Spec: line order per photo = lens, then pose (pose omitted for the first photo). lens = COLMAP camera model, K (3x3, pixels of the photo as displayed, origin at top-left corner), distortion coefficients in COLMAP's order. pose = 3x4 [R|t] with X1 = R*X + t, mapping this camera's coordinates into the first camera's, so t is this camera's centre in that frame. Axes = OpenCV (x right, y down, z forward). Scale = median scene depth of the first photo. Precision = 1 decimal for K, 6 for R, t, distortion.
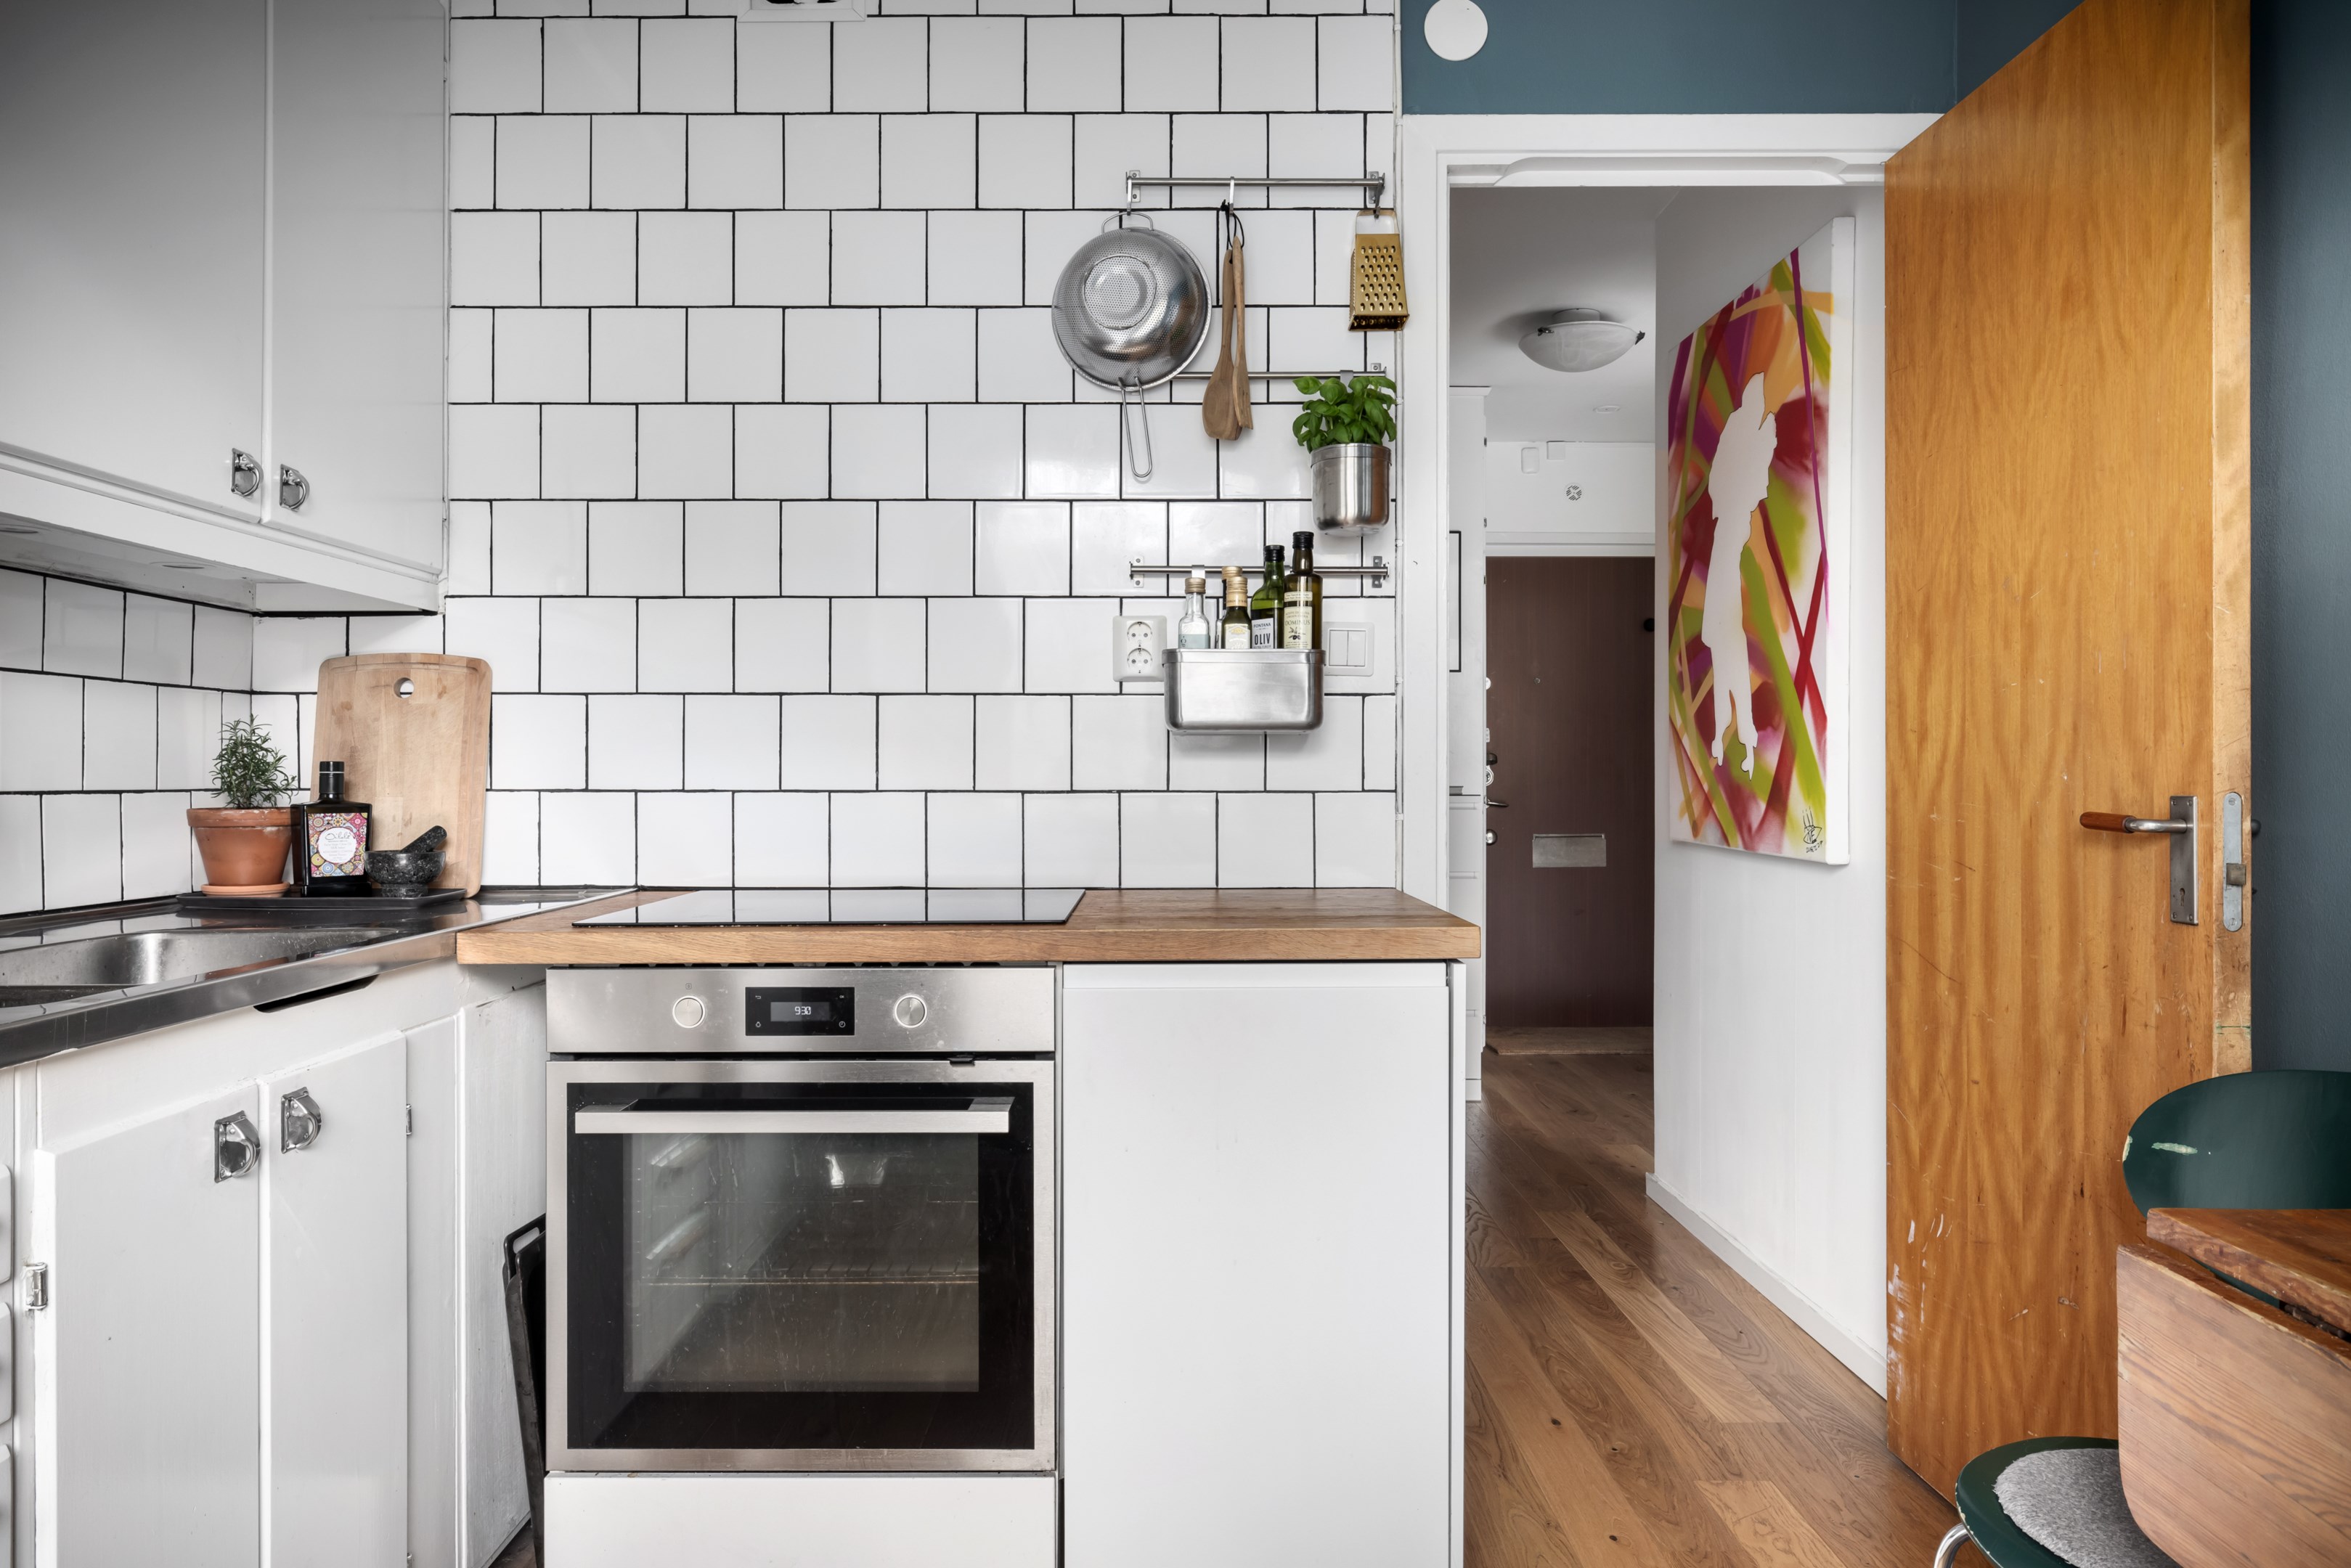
lens RADIAL K [[1527.5, 0, 1175.5], [0, 1527.5, 784.0], [0, 0, 1]] dist [-0.000523, -0.000110]
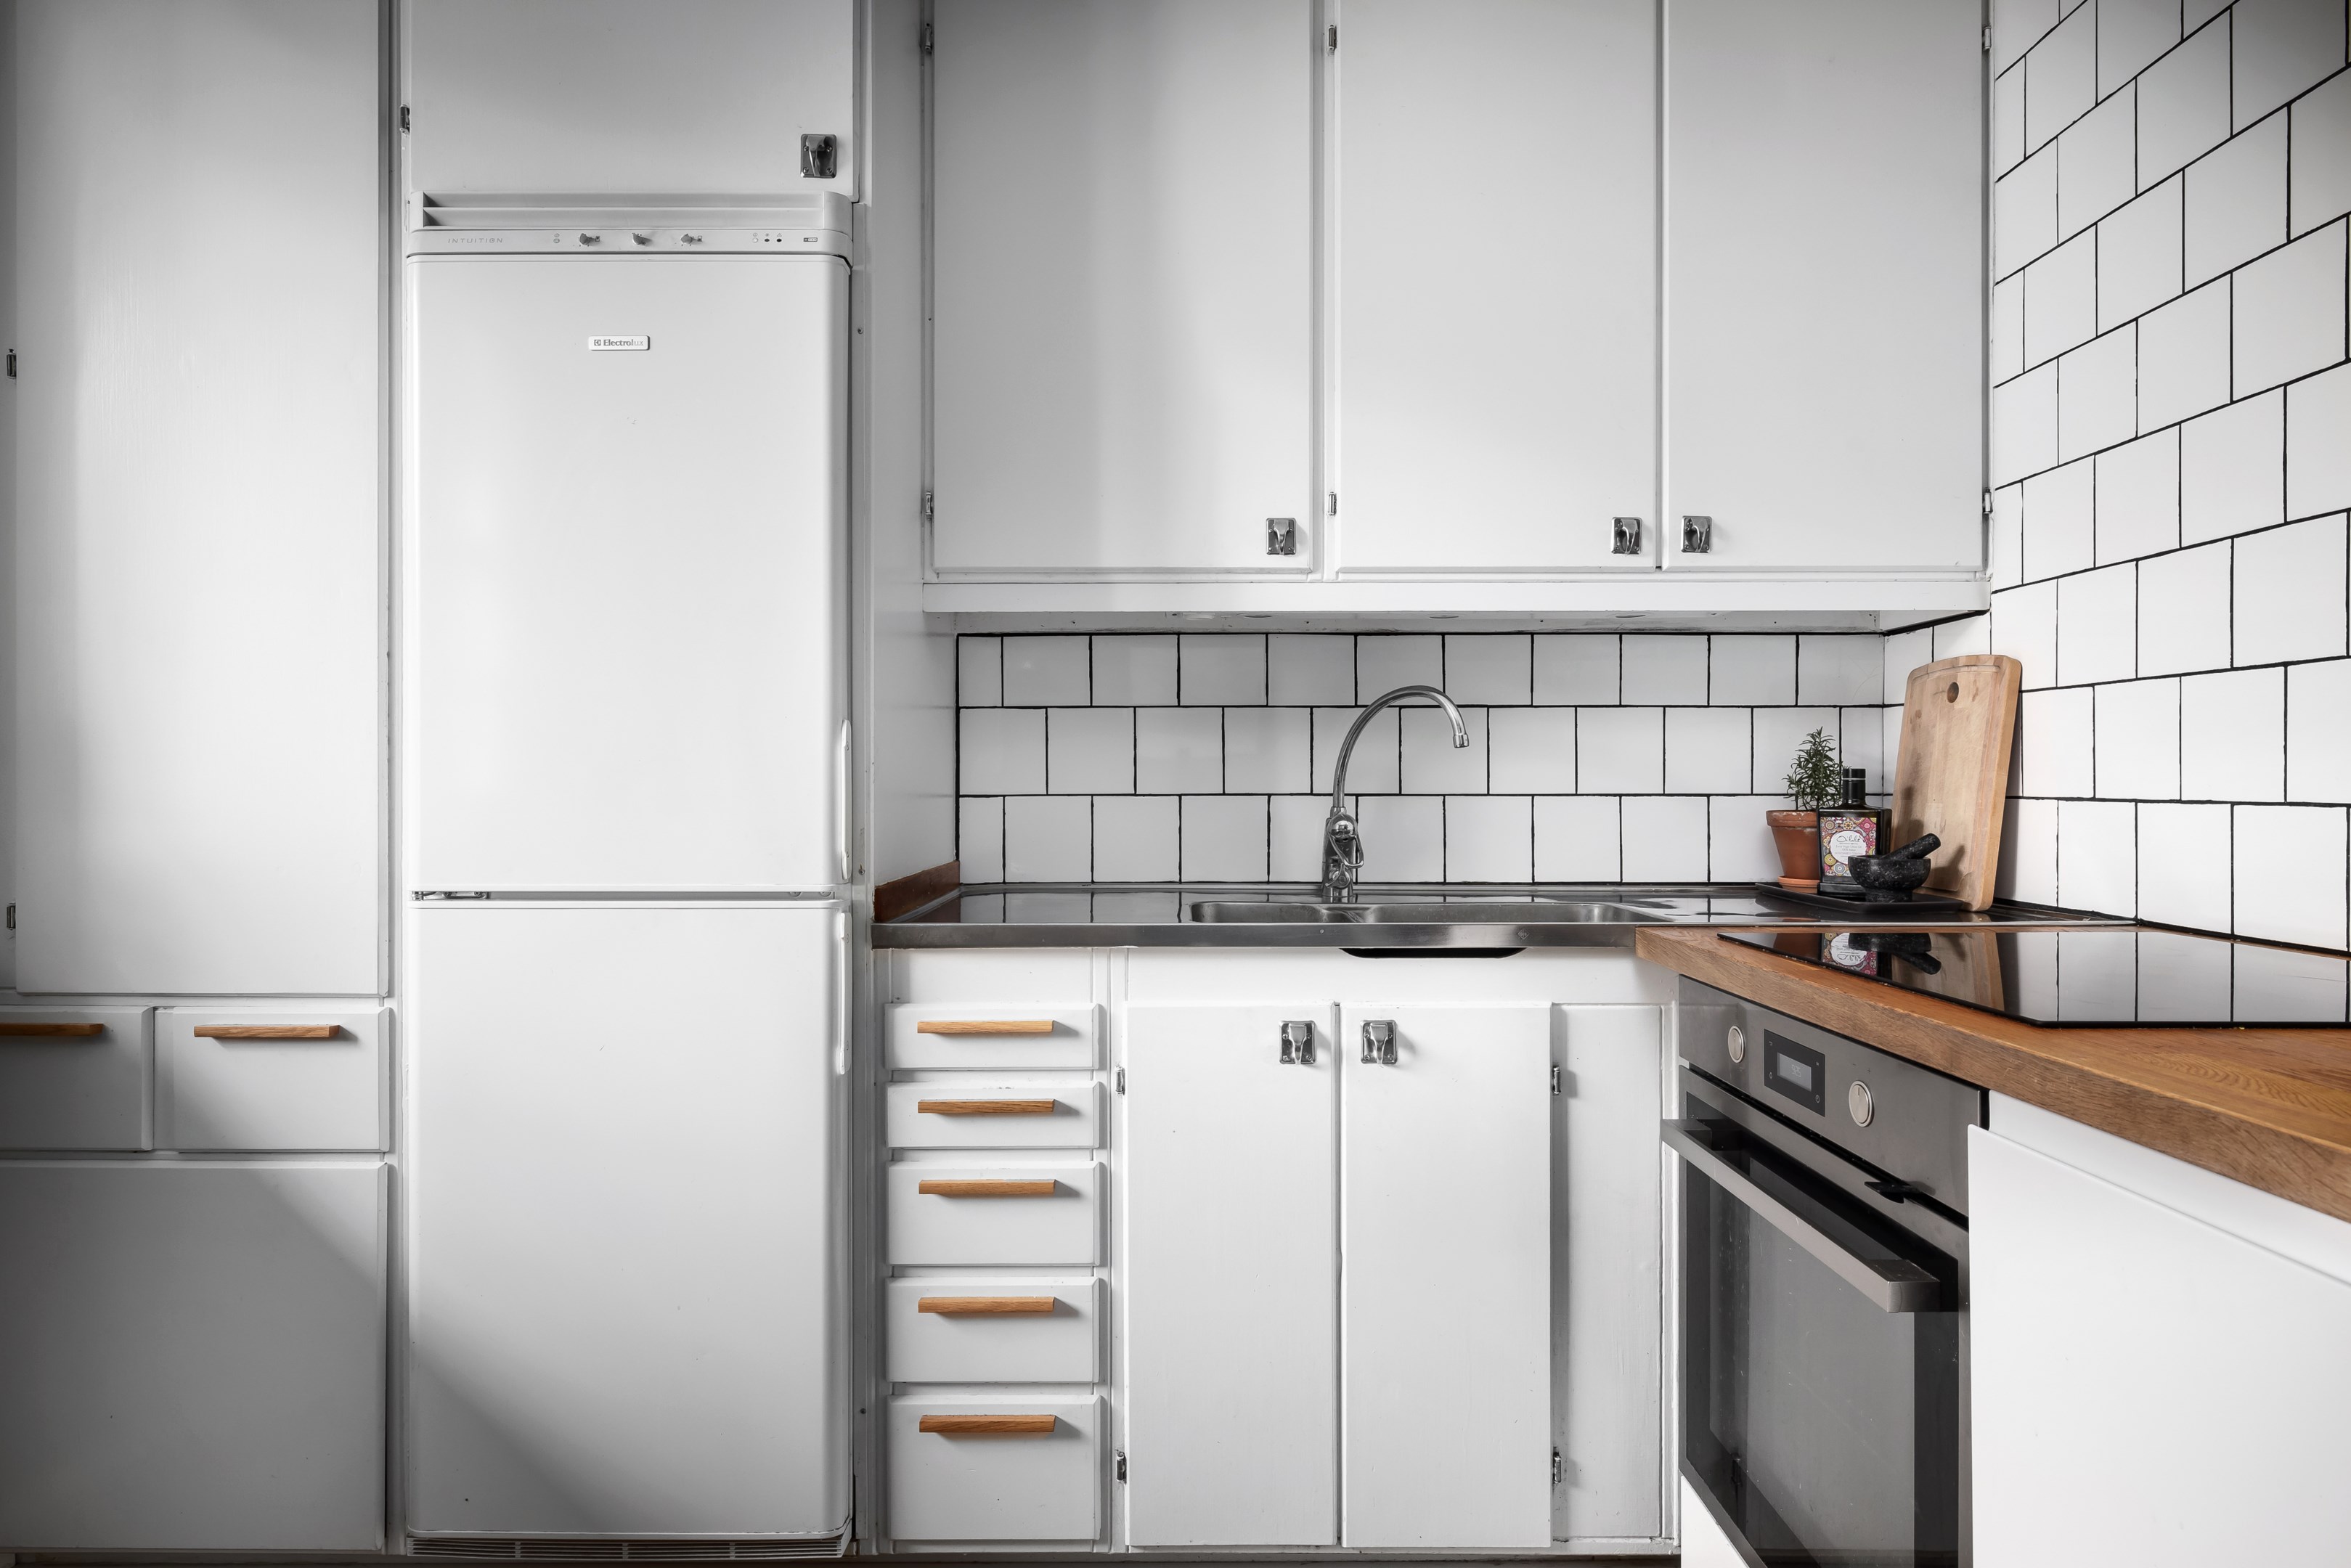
lens RADIAL K [[1325.7, 0, 1175.5], [0, 1325.7, 784.0], [0, 0, 1]] dist [0.002390, 0.000140]
pose [[-0.017179, 0.002117, -0.999850, 0.358821], [-0.002160, 0.999995, 0.002154, -0.004766], [0.999850, 0.002197, -0.017174, 0.515860]]
